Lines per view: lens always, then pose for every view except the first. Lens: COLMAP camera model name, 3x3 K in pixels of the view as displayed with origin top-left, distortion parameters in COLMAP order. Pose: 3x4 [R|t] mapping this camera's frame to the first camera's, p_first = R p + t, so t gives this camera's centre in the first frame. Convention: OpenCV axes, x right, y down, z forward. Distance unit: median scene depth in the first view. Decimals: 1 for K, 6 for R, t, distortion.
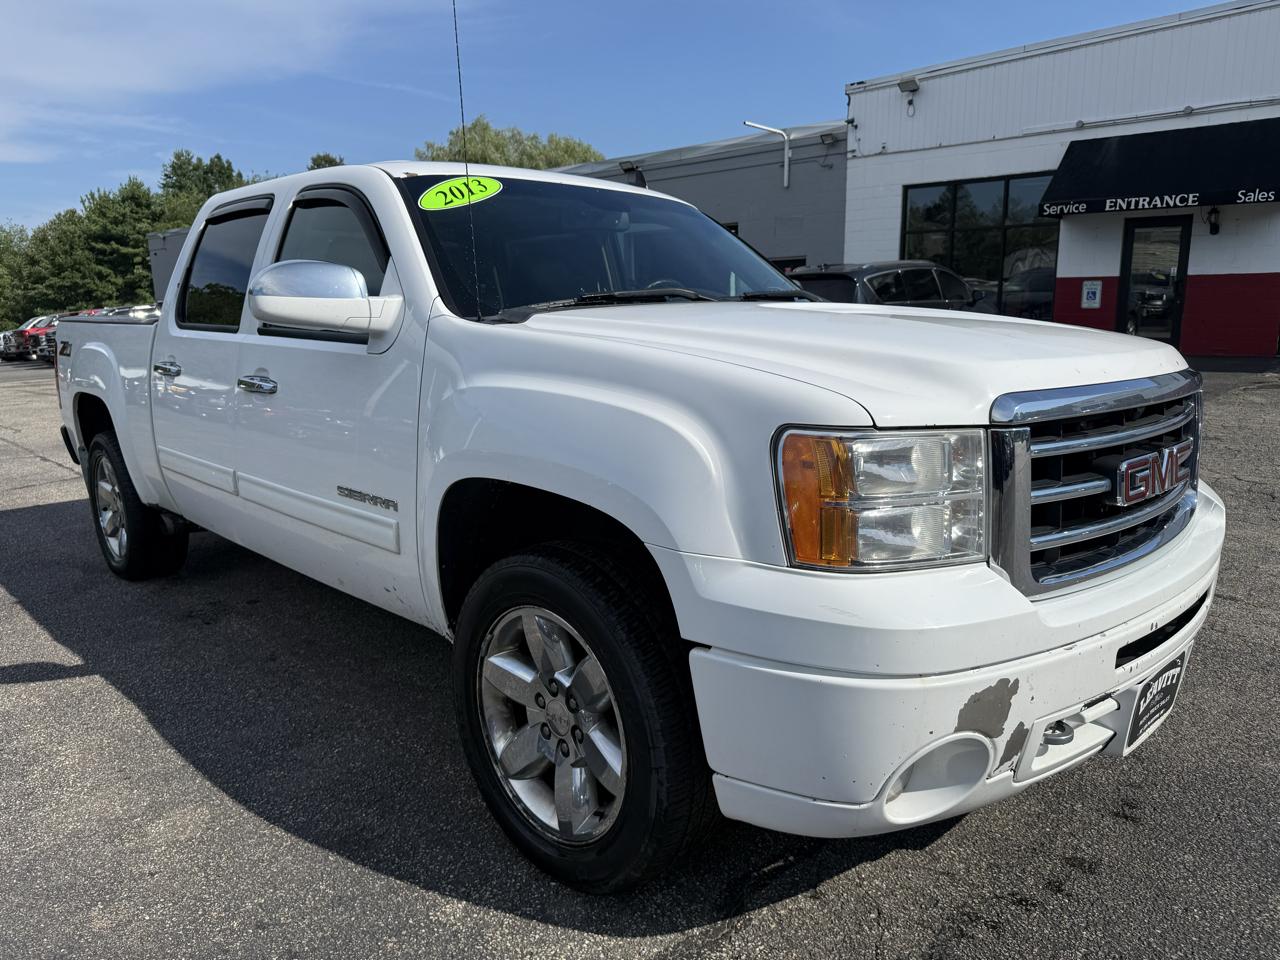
lens RADIAL K [[905.9, 0, 640.0], [0, 905.9, 480.0], [0, 0, 1]] dist [0.029158, -0.039232]
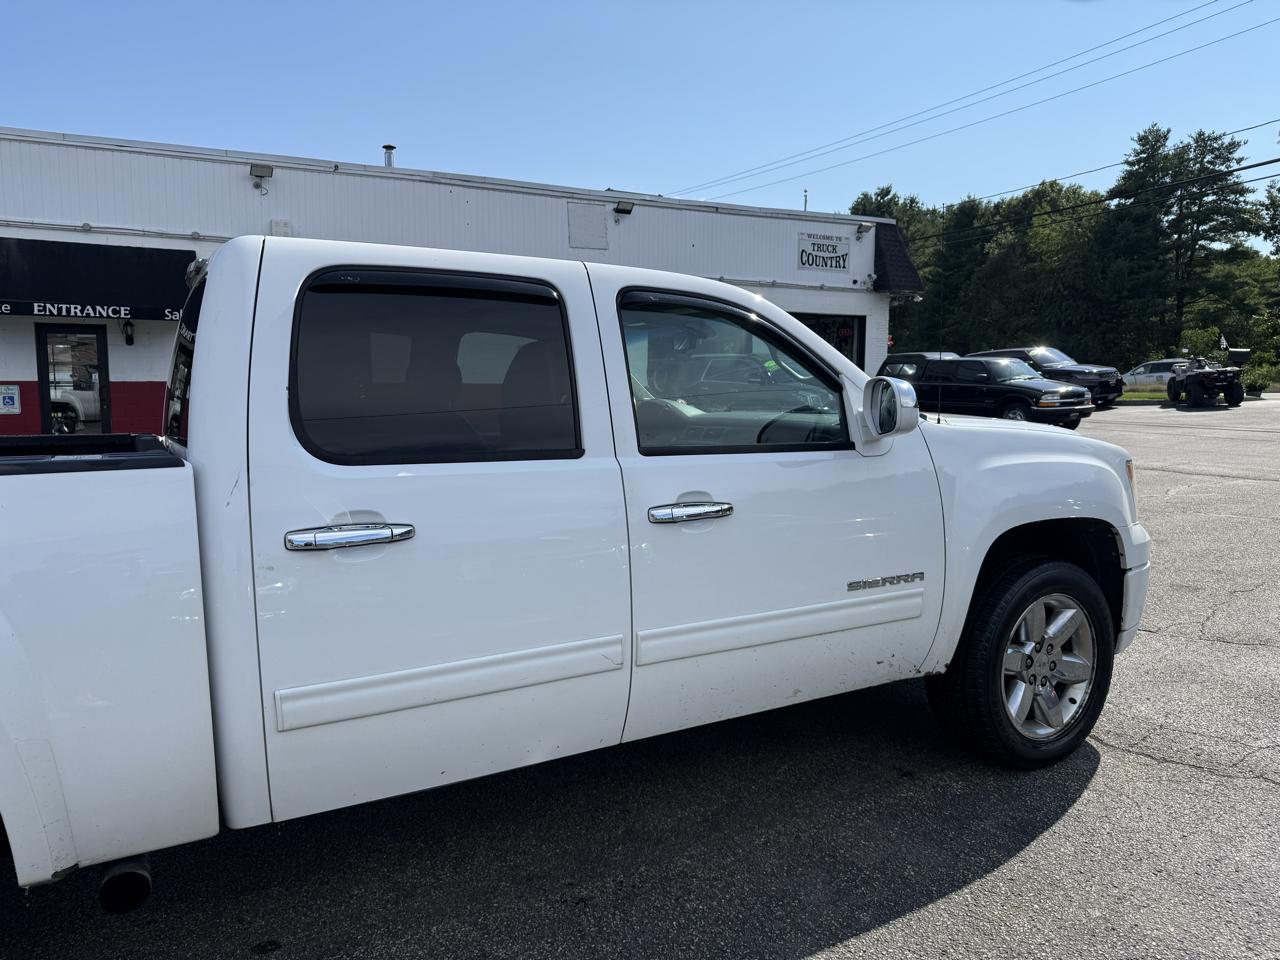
lens RADIAL K [[896.6, 0, 631.5], [0, 896.6, 479.4], [0, 0, 1]] dist [0.039940, -0.043266]
pose [[0.251838, -0.083710, 0.964142, -0.262400], [0.190130, 0.981116, 0.035521, -0.037487], [-0.948909, 0.174367, 0.262998, 0.176612]]
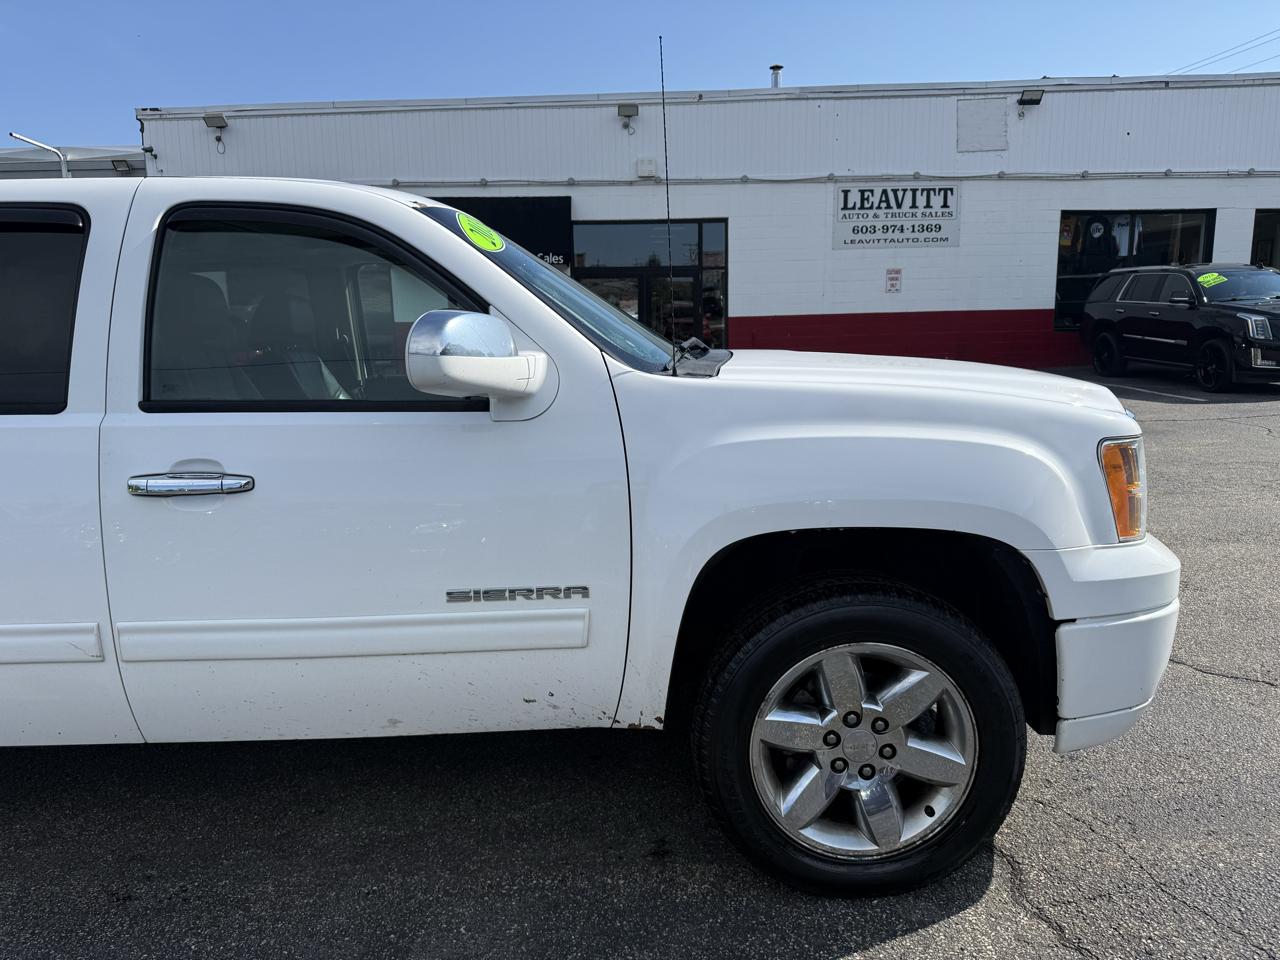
lens RADIAL K [[905.9, 0, 640.0], [0, 905.9, 480.0], [0, 0, 1]] dist [0.029158, -0.039232]
pose [[0.691929, -0.122018, 0.711580, -0.143032], [0.153294, 0.987971, 0.020352, -0.014997], [-0.705503, 0.094999, 0.702311, 0.059821]]
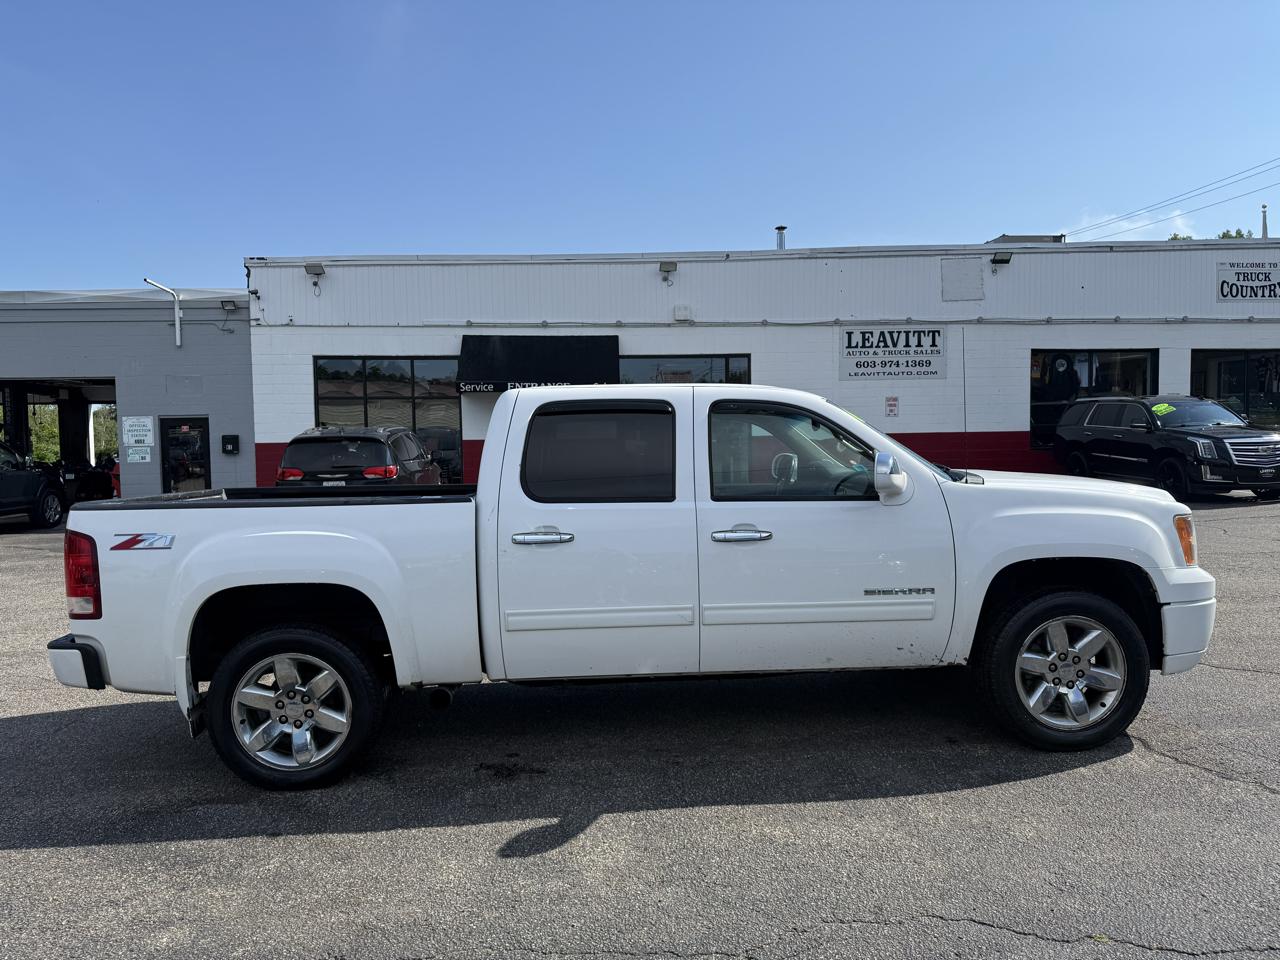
lens RADIAL K [[892.5, 0, 640.0], [0, 892.5, 480.0], [0, 0, 1]] dist [0.126300, -0.206690]
pose [[0.657082, -0.032568, 0.753115, -0.333003], [0.156757, 0.983129, -0.094254, -0.018109], [-0.737340, 0.179989, 0.651102, 0.041970]]
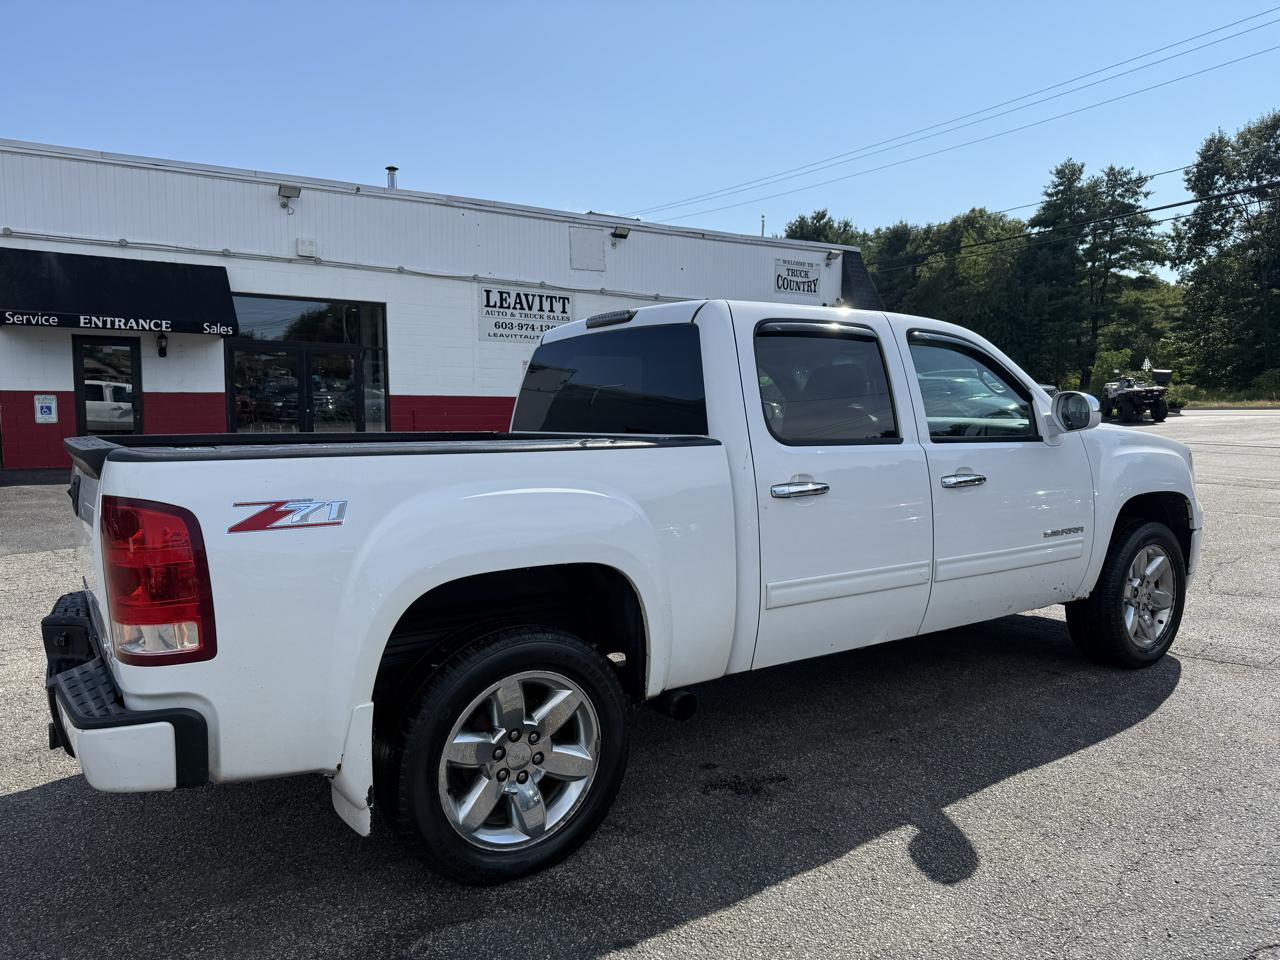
lens RADIAL K [[892.8, 0, 644.4], [0, 892.8, 488.2], [0, 0, 1]] dist [0.076362, -0.098923]
pose [[0.162349, -0.077881, 0.983655, -0.369357], [0.189449, 0.980794, 0.046387, -0.050853], [-0.968376, 0.178821, 0.173985, 0.258781]]
